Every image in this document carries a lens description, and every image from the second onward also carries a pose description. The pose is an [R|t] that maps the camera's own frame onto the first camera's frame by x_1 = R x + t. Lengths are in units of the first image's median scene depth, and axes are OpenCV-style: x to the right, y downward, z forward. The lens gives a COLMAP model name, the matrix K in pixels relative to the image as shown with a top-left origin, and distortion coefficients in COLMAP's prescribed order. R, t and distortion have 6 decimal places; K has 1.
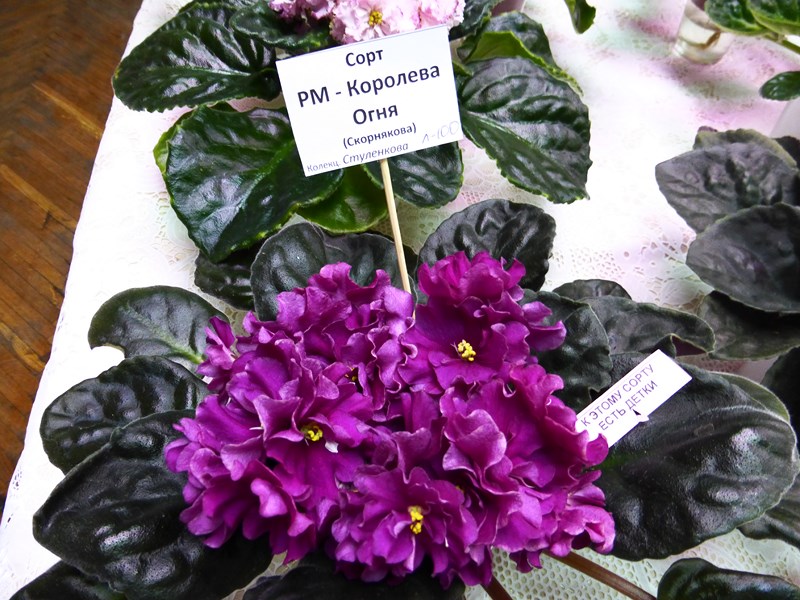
lens RADIAL K [[560.8, 0, 400.0], [0, 560.8, 300.0], [0, 0, 1]] dist [-0.045375, 0.035736]
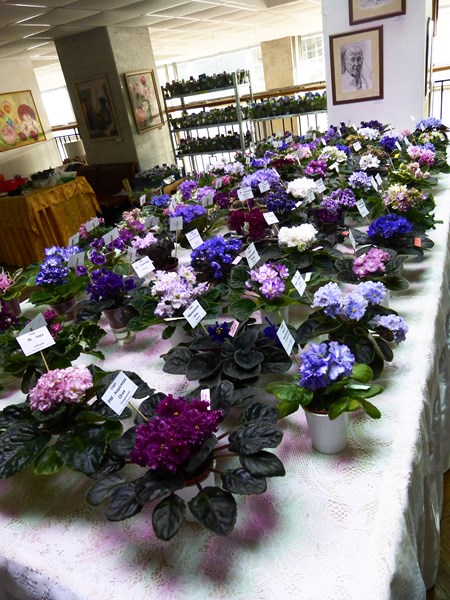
lens RADIAL K [[420.6, 0, 225.0], [0, 420.6, 300.0], [0, 0, 1]] dist [-0.045375, 0.035736]
pose [[0.543029, -0.464077, 0.699823, -0.987861], [0.756485, 0.632113, -0.167820, 0.224920], [-0.364485, 0.620537, 0.694323, -1.277889]]
